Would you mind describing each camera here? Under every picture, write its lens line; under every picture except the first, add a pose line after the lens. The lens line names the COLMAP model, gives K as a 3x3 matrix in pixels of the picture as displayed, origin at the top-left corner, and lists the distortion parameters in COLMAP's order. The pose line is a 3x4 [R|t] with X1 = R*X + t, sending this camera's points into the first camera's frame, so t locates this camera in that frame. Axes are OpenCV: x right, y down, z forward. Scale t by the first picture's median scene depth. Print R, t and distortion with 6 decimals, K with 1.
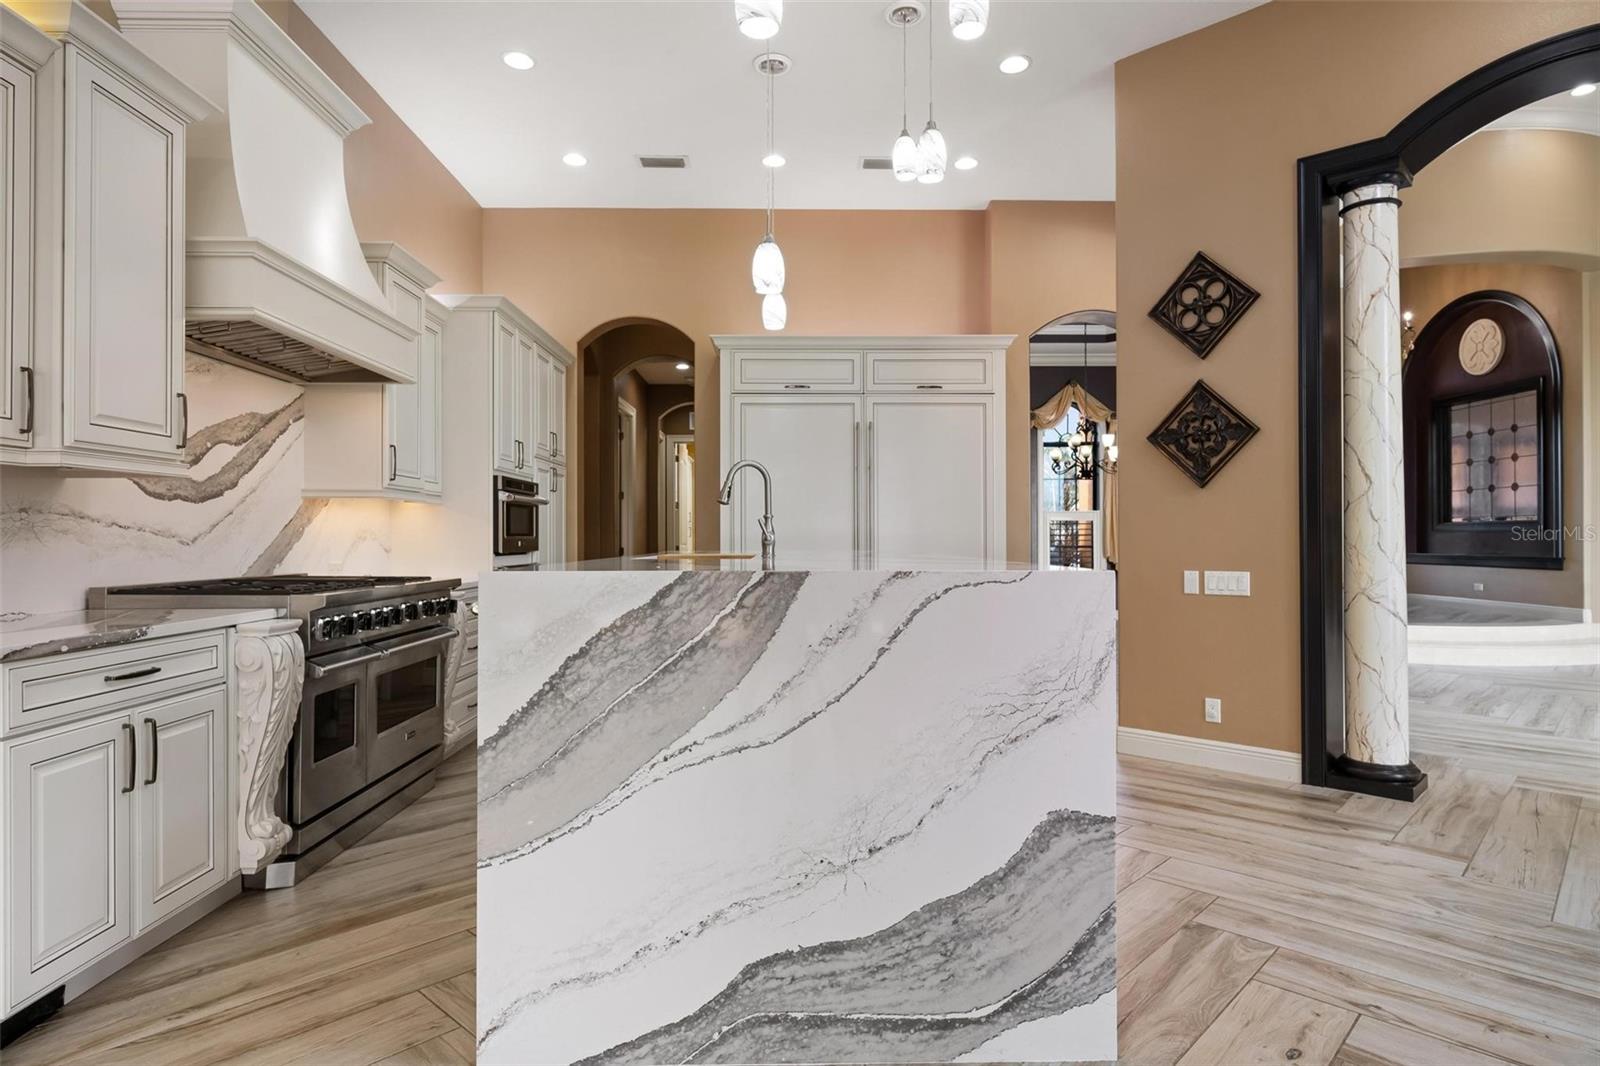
lens RADIAL K [[890.2, 0, 803.0], [0, 890.2, 534.2], [0, 0, 1]] dist [-0.001413, 0.000952]
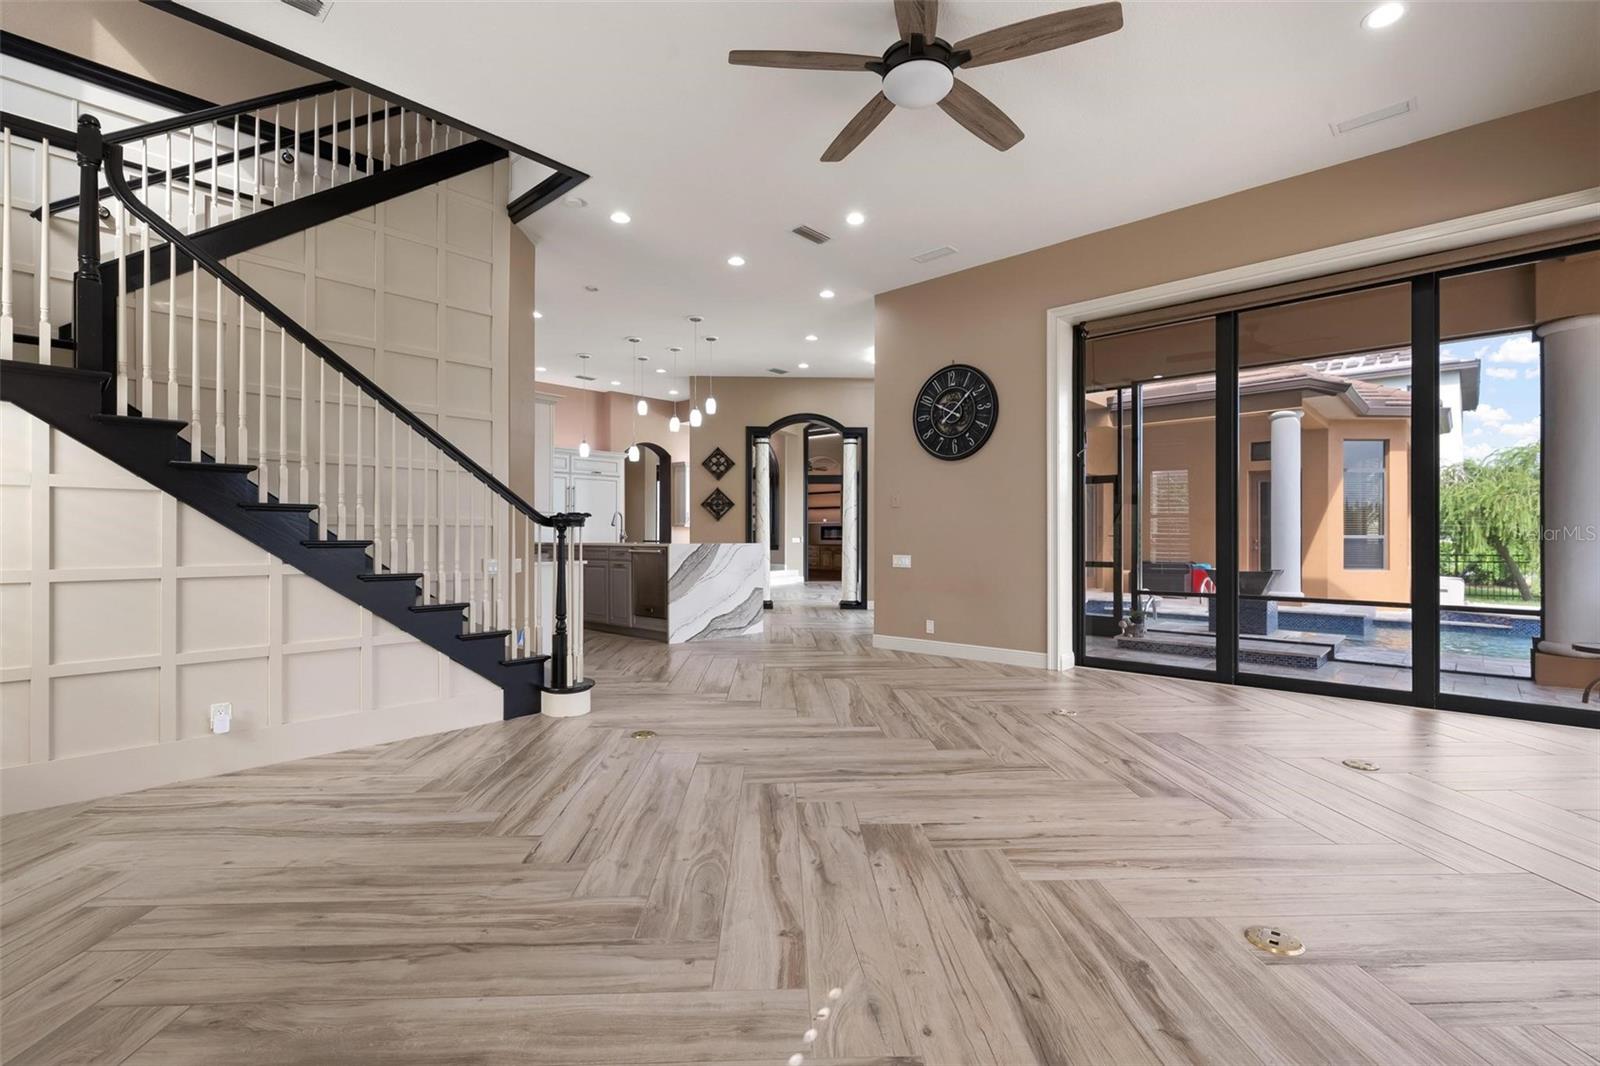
lens RADIAL K [[722.6, 0, 800.0], [0, 722.6, 533.0], [0, 0, 1]] dist [-0.001660, 0.000100]
pose [[0.699630, 0.007178, 0.714469, -1.552465], [-0.006401, 0.999972, -0.003778, -0.003392], [-0.714477, -0.001930, 0.699657, -1.323655]]
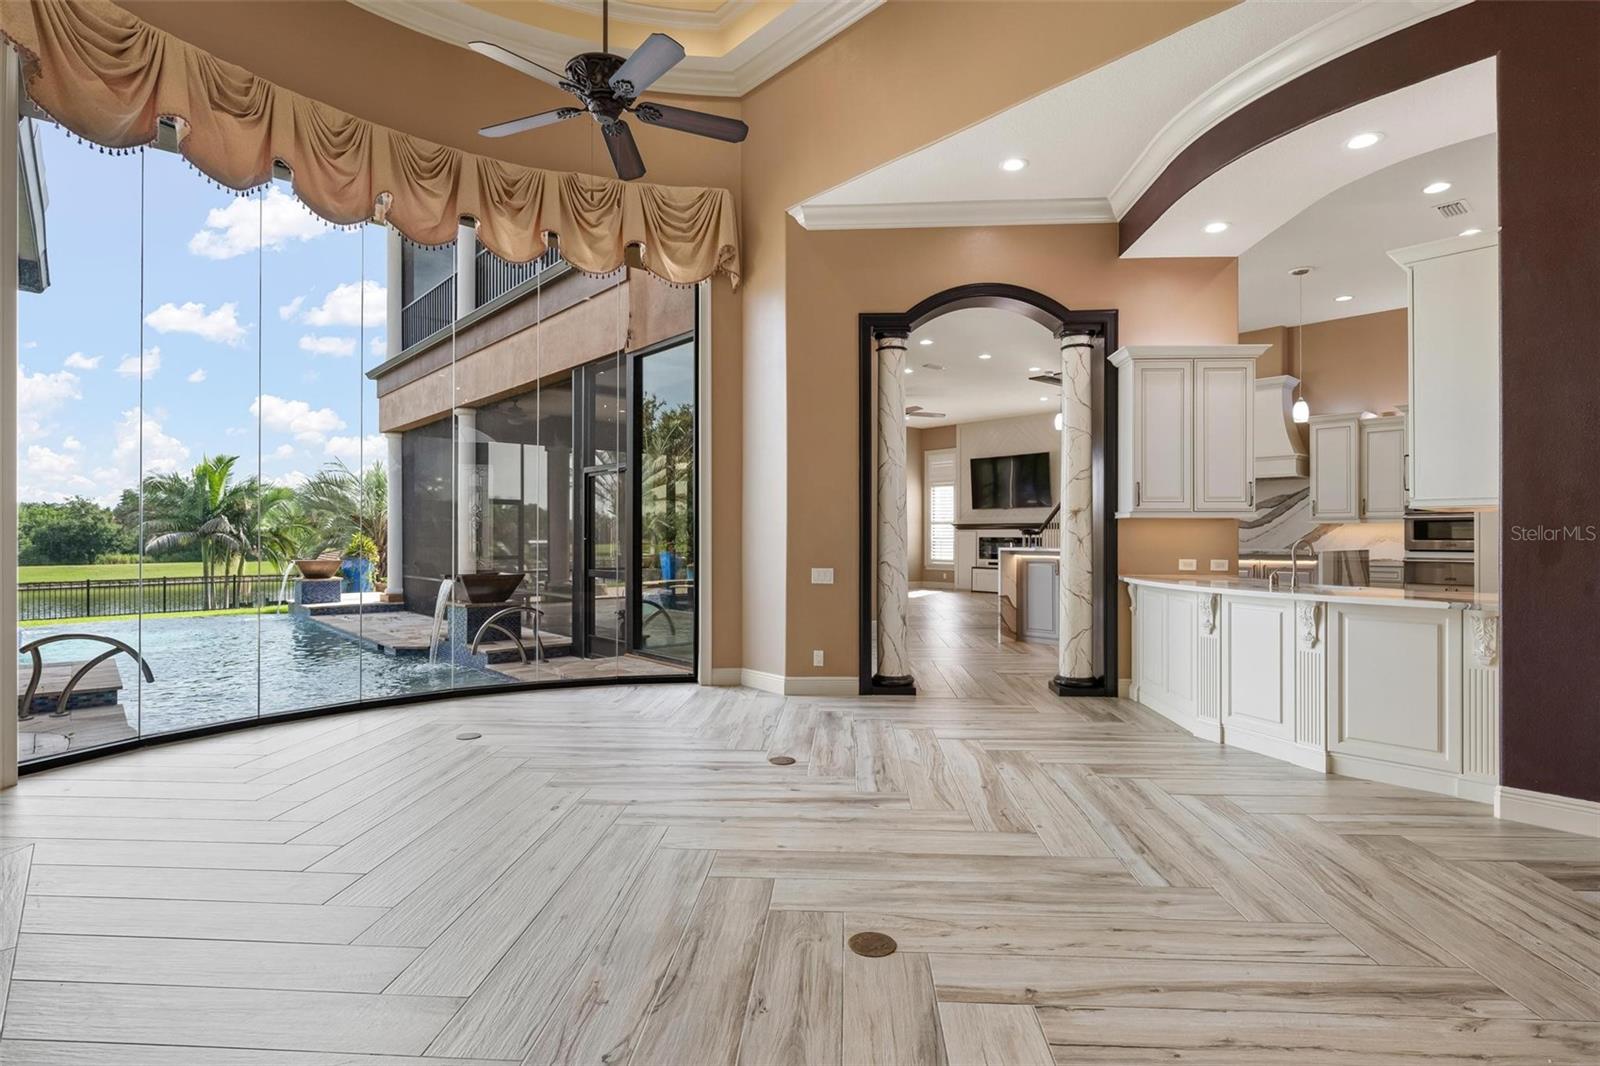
lens RADIAL K [[805.2, 0, 800.0], [0, 805.2, 533.0], [0, 0, 1]] dist [-0.003659, -0.000074]
pose [[-0.760750, 0.001047, -0.649044, 2.445880], [0.005011, 0.999978, -0.004261, -0.016553], [0.649026, -0.006494, -0.760739, 2.190219]]
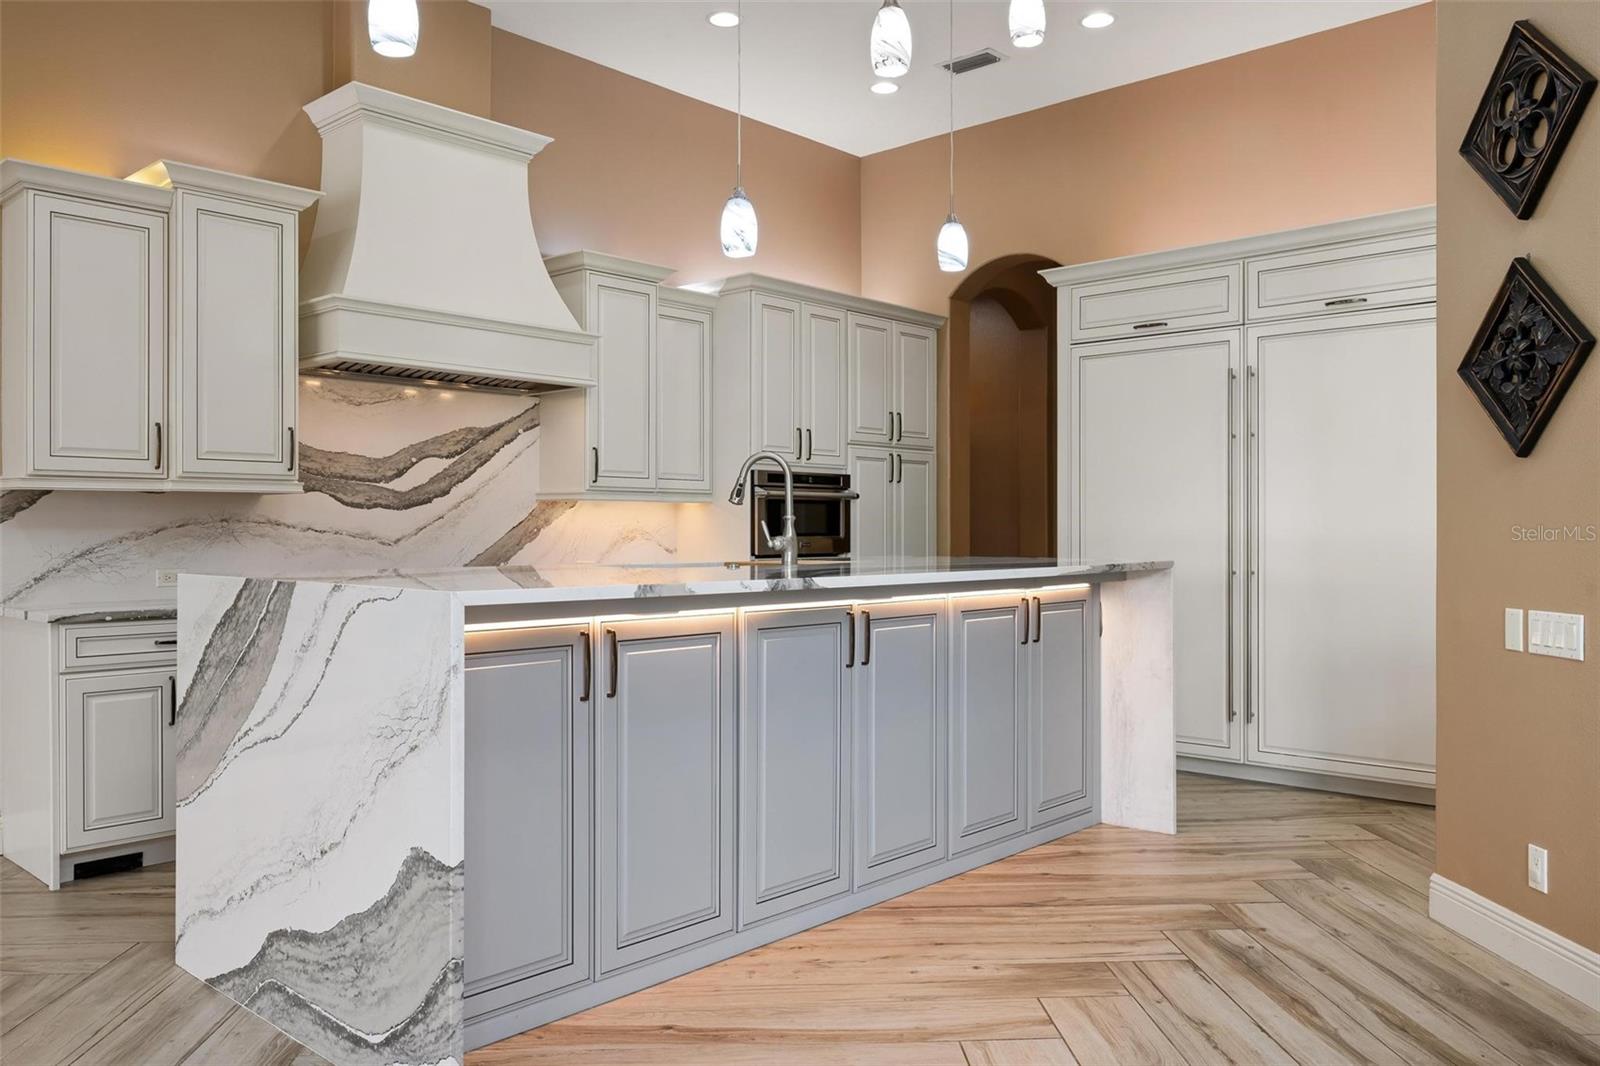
lens RADIAL K [[1202.9, 0, 800.0], [0, 1202.9, 533.0], [0, 0, 1]] dist [-0.002761, 0.000318]
pose [[0.723028, 0.003615, -0.690809, 0.831680], [0.001678, 0.999974, 0.006989, -0.015013], [0.690817, -0.006212, 0.723003, 0.214151]]
